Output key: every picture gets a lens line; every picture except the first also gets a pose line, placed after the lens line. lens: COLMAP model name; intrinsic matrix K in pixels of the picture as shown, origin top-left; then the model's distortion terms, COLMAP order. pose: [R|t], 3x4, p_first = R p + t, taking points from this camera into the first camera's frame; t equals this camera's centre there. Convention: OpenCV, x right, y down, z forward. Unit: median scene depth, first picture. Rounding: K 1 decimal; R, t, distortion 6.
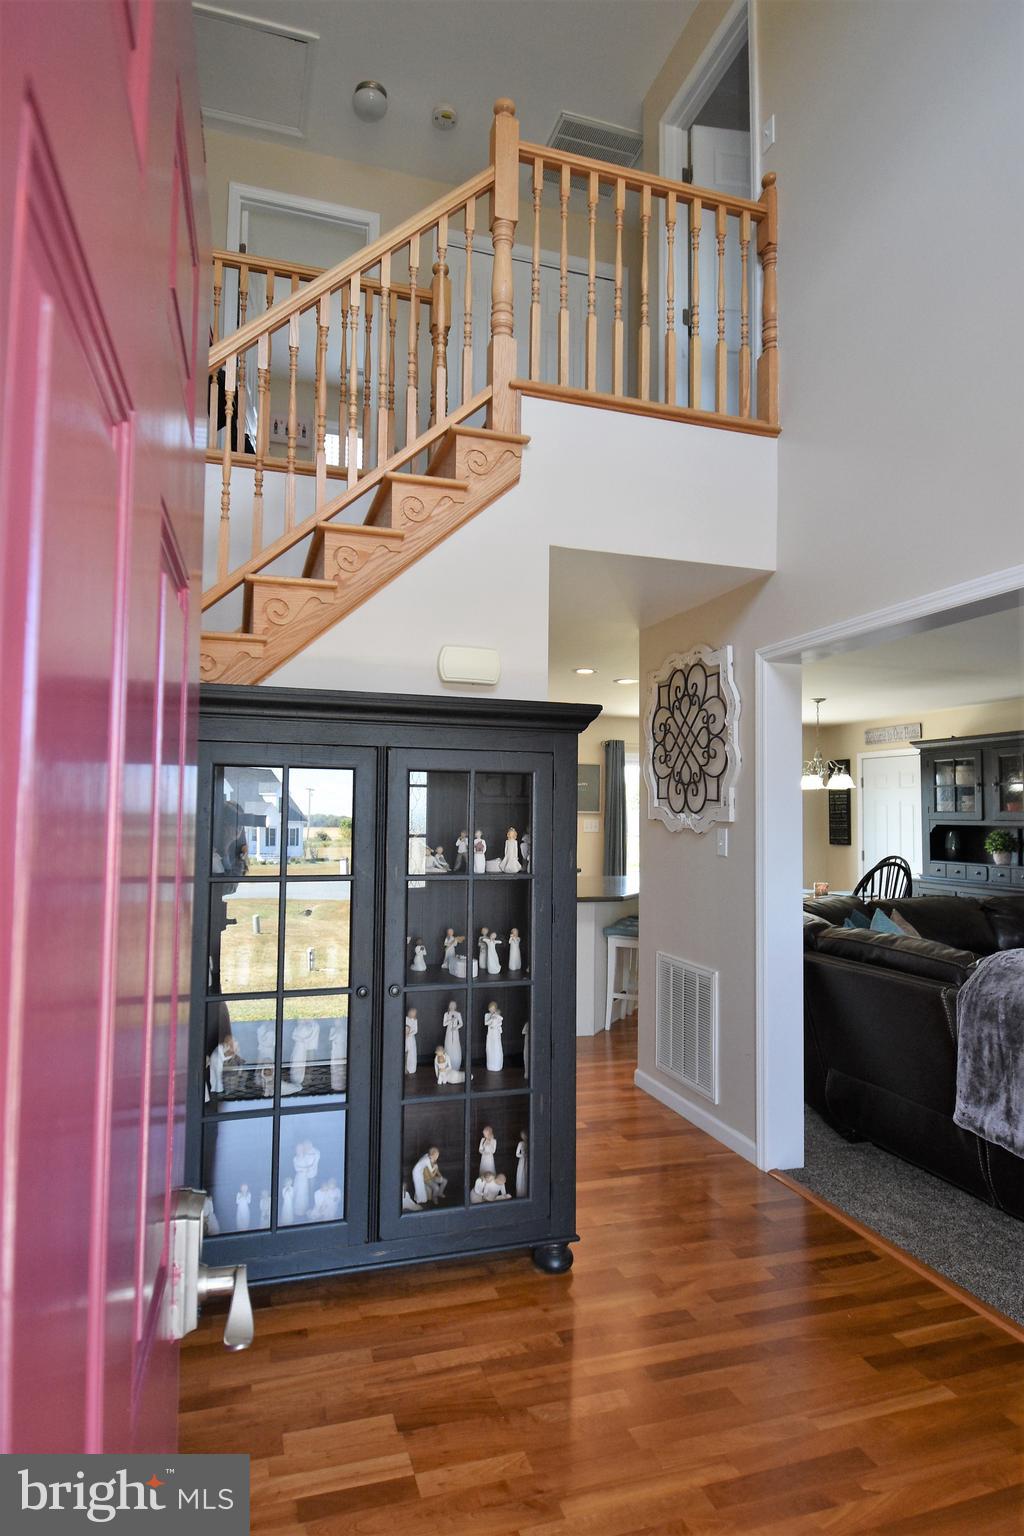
lens RADIAL K [[840.3, 0, 512.0], [0, 840.3, 768.0], [0, 0, 1]] dist [0.023299, -0.049269]
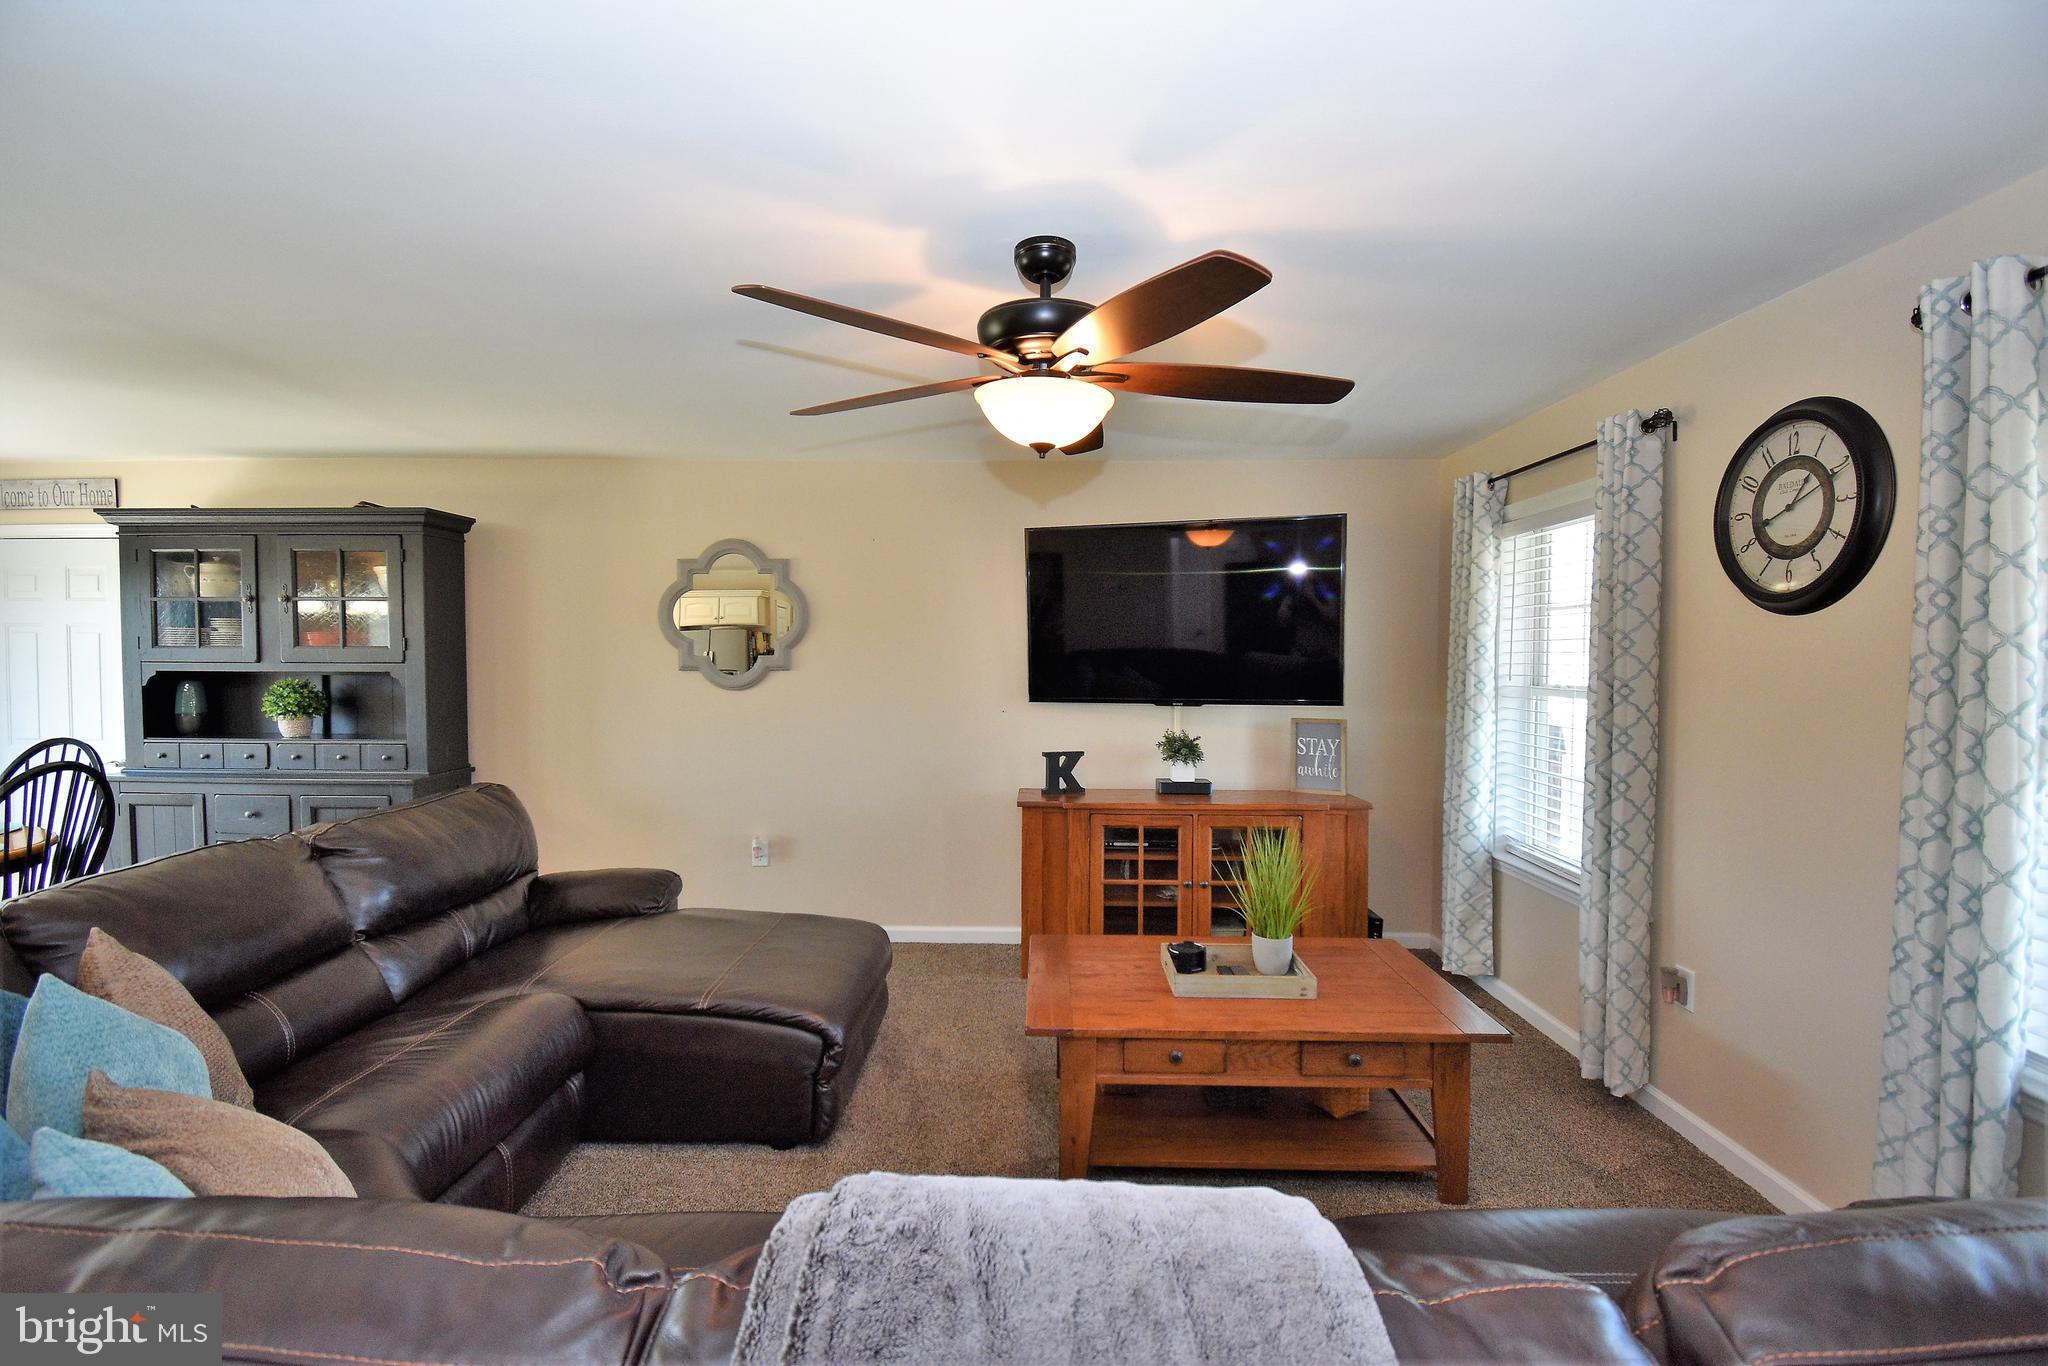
lens RADIAL K [[906.8, 0, 1024.0], [0, 906.8, 683.0], [0, 0, 1]] dist [0.027535, -0.032411]
pose [[0.304417, -0.046220, 0.951417, 0.133512], [-0.051575, 0.996557, 0.064914, 0.009766], [-0.951142, -0.068830, 0.300985, 0.322976]]
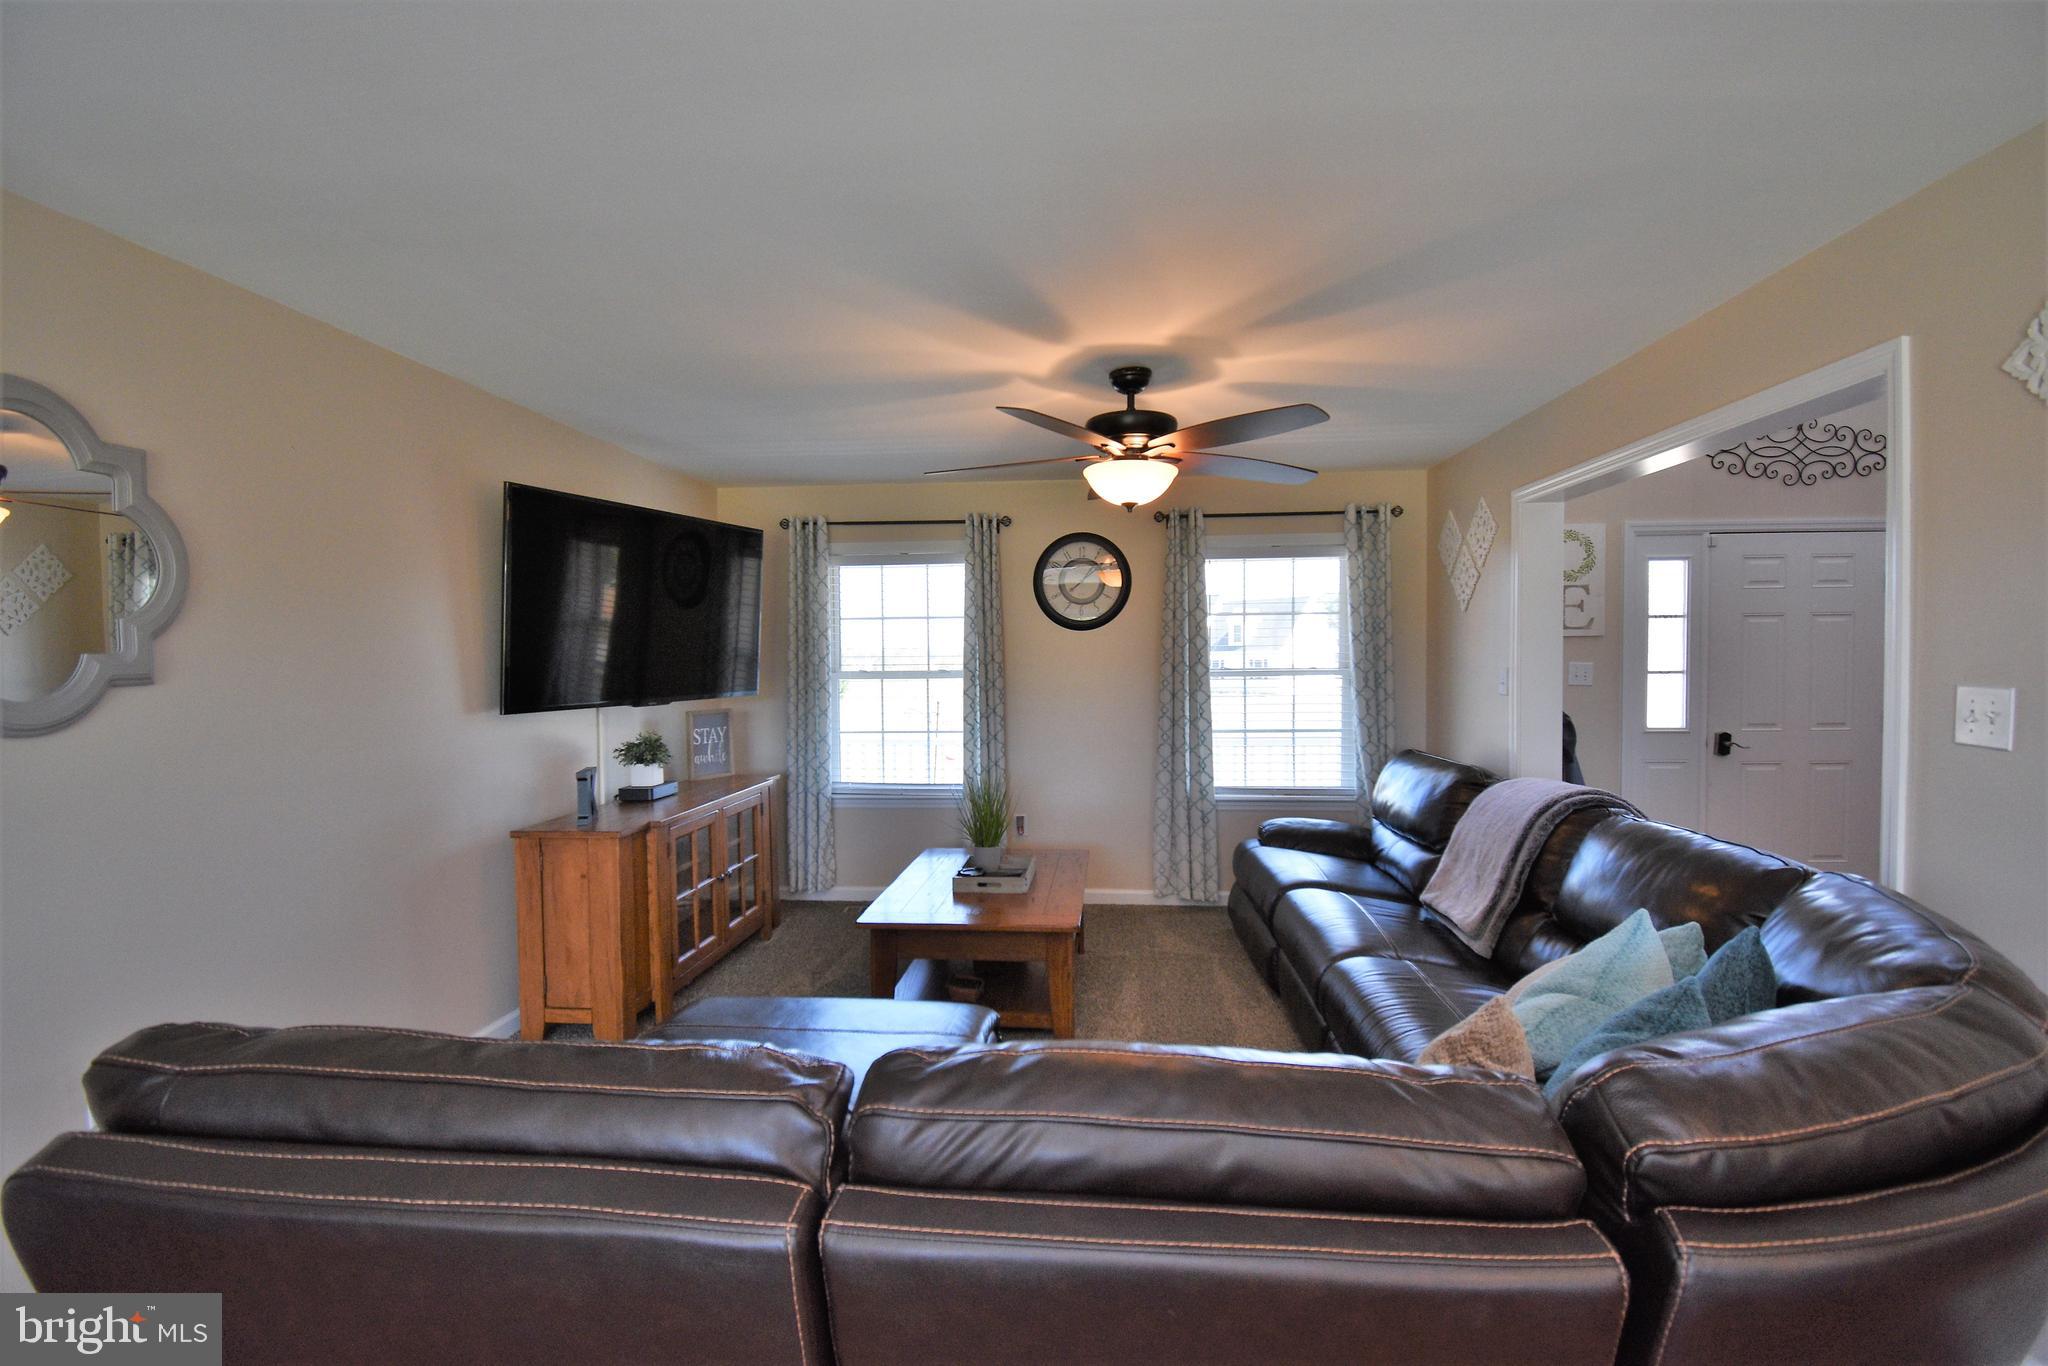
lens RADIAL K [[906.8, 0, 1024.0], [0, 906.8, 683.0], [0, 0, 1]] dist [0.027535, -0.032411]
pose [[-0.921164, -0.027488, 0.388202, 0.298179], [-0.034969, 0.999314, -0.012218, 0.042393], [-0.387600, -0.024830, -0.921493, 0.823885]]
